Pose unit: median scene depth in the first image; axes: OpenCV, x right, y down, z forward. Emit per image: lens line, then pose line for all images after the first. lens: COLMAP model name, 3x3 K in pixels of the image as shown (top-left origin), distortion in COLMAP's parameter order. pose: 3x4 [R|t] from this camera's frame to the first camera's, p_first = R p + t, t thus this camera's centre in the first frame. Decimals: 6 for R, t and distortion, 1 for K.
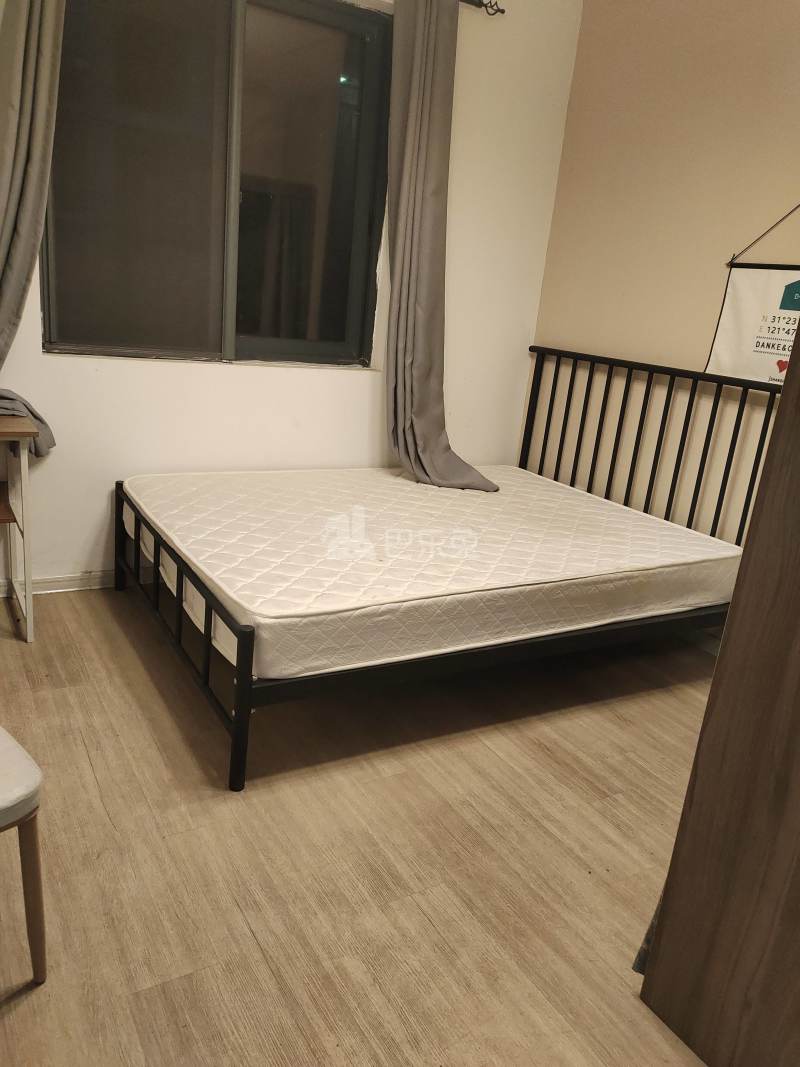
lens RADIAL K [[799.7, 0, 400.0], [0, 799.7, 533.5], [0, 0, 1]] dist [0.067453, -0.064489]
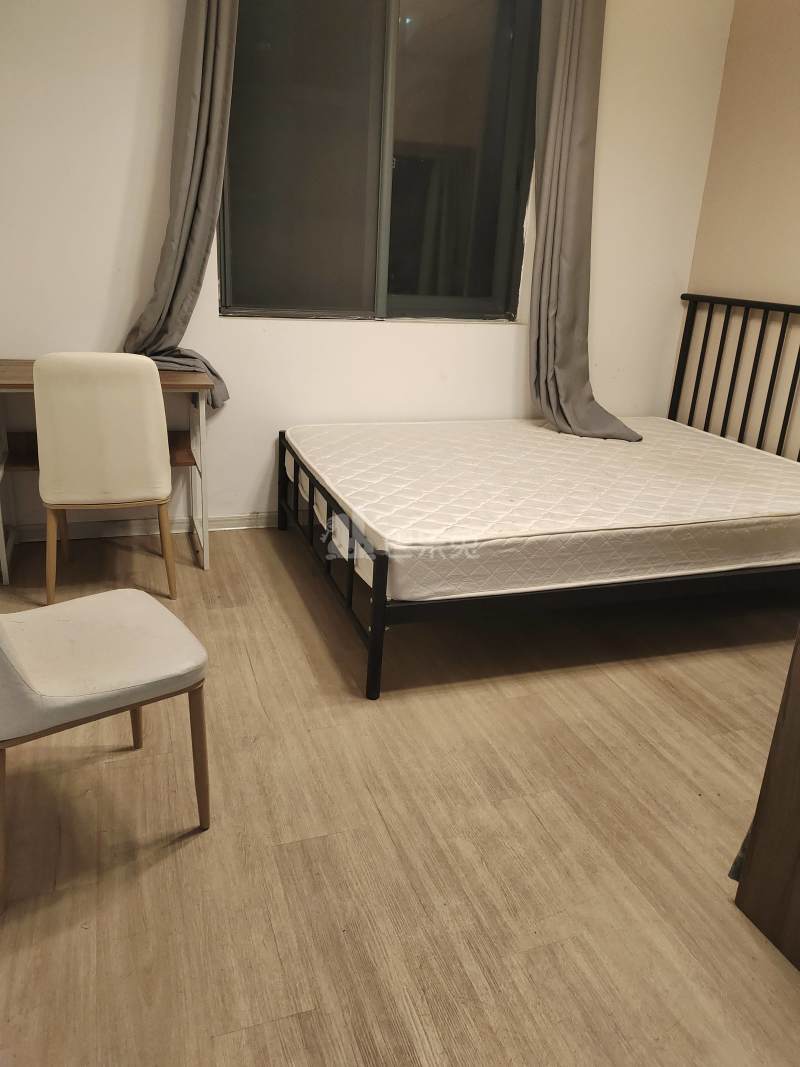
lens RADIAL K [[807.8, 0, 406.7], [0, 807.8, 518.2], [0, 0, 1]] dist [0.051706, 0.000654]
pose [[0.980245, 0.017736, -0.196992, 0.053422], [-0.013574, 0.999656, 0.022456, 0.036468], [0.197323, -0.019339, 0.980148, -0.078994]]
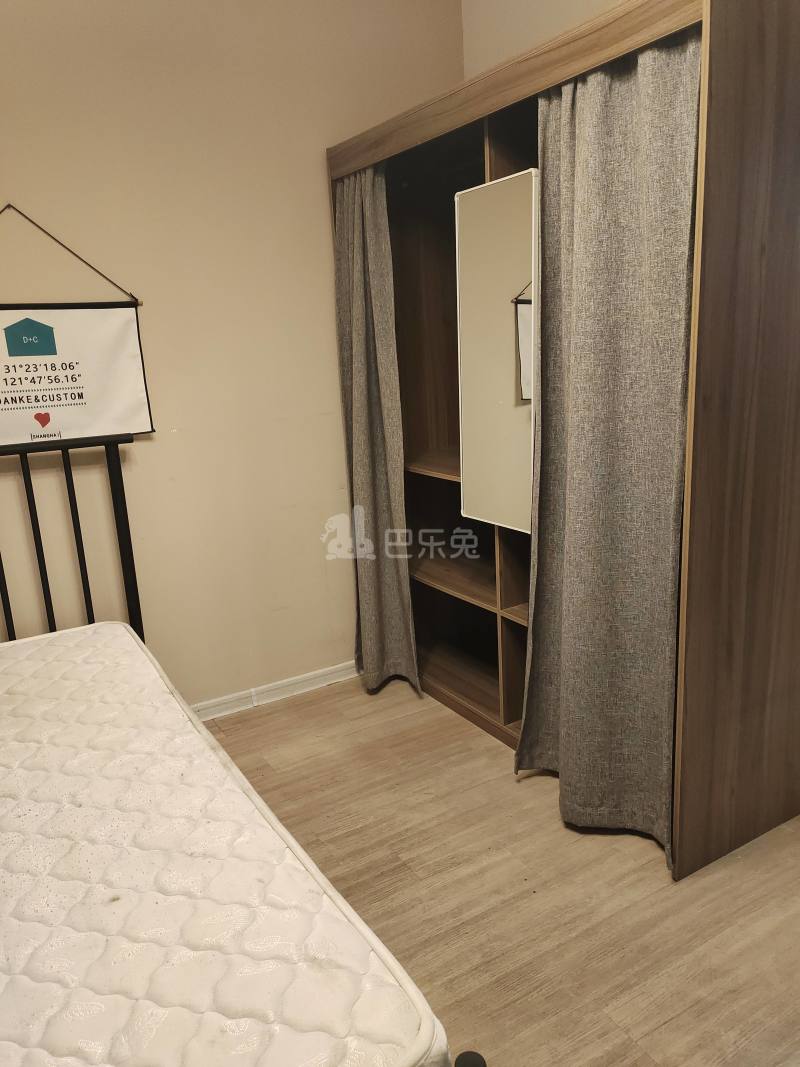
lens RADIAL K [[799.7, 0, 400.0], [0, 799.7, 533.5], [0, 0, 1]] dist [0.067453, -0.064489]
pose [[0.001602, -0.321966, 0.946750, -0.473042], [0.346982, 0.888110, 0.301437, -0.280601], [-0.937870, 0.328023, 0.113139, 0.726521]]
